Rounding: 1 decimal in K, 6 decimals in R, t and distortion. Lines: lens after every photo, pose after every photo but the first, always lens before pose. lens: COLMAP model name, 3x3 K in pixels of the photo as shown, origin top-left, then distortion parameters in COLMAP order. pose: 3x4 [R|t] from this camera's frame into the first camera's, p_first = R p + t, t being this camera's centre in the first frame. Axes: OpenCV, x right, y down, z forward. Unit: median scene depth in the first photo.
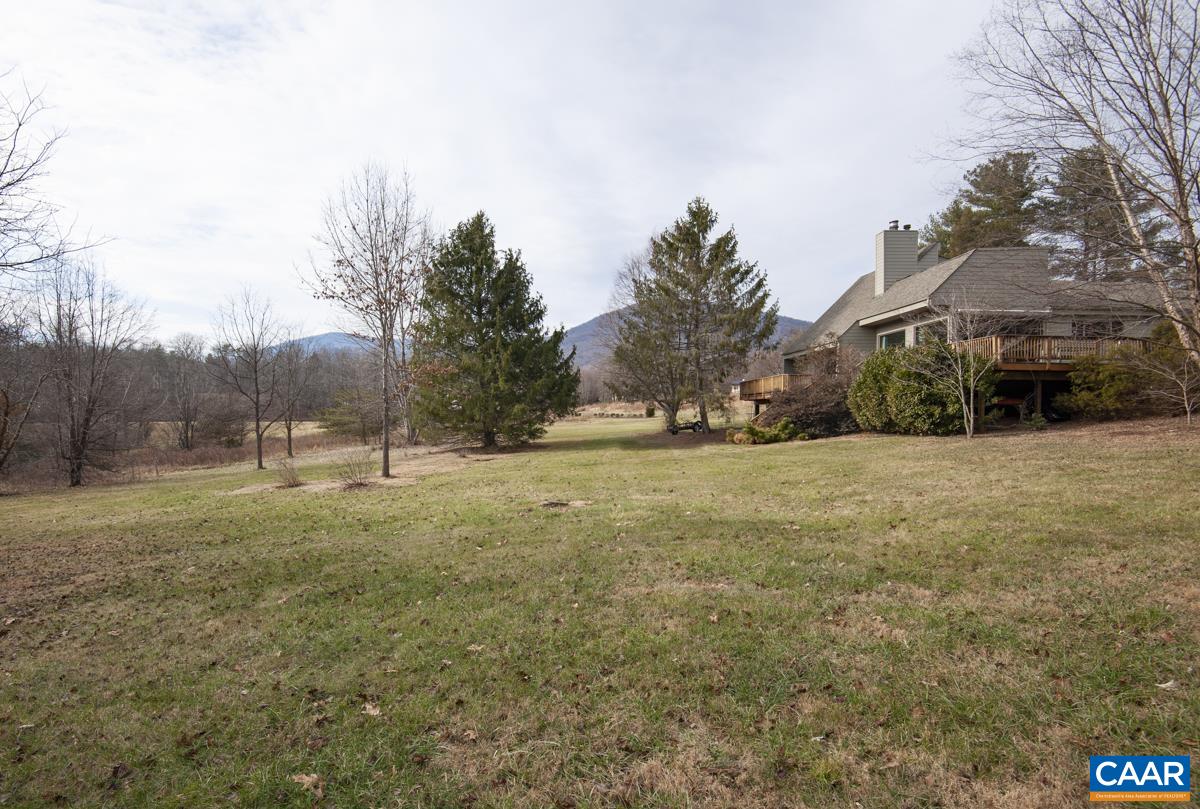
lens RADIAL K [[558.2, 0, 600.0], [0, 558.2, 404.5], [0, 0, 1]] dist [-0.076939, -0.000158]
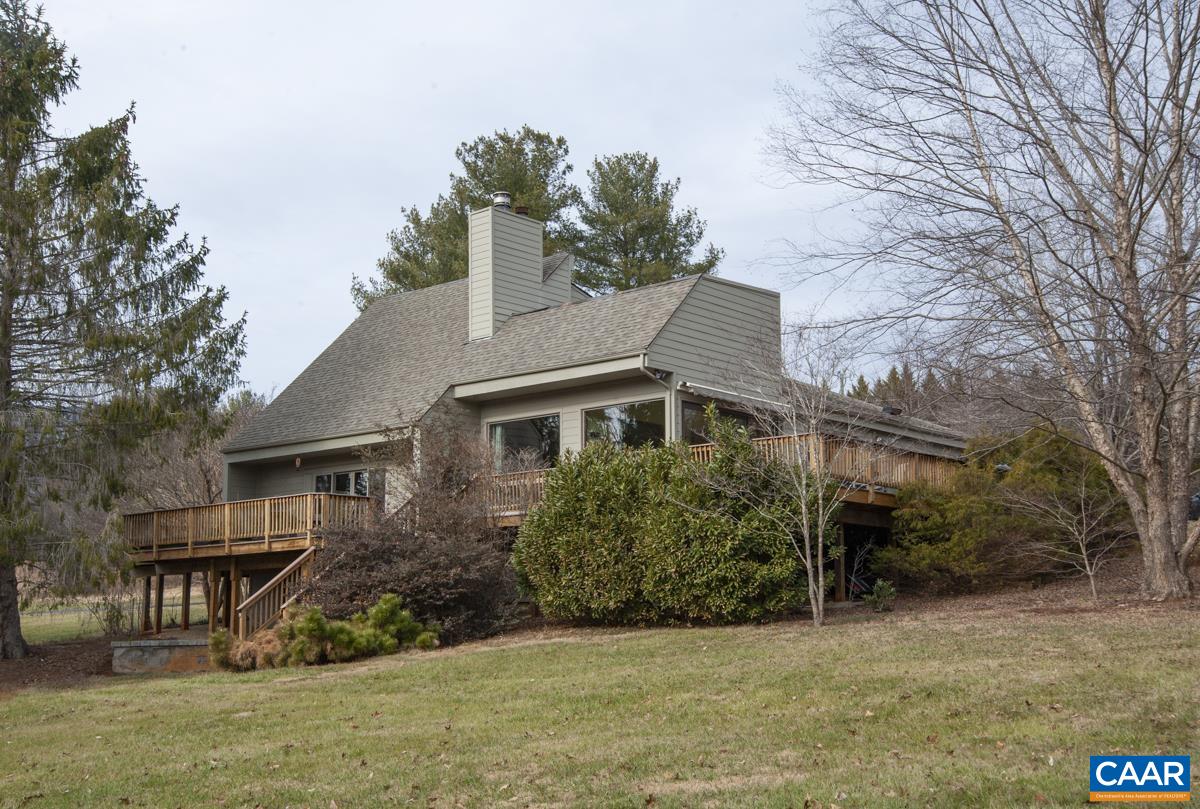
lens RADIAL K [[1250.2, 0, 600.0], [0, 1250.2, 404.5], [0, 0, 1]] dist [0.088058, 0.011288]
pose [[0.641963, 0.124399, 0.756576, -0.238091], [0.001128, 0.986596, -0.163177, 0.032369], [-0.766734, 0.105607, 0.633218, 0.252389]]
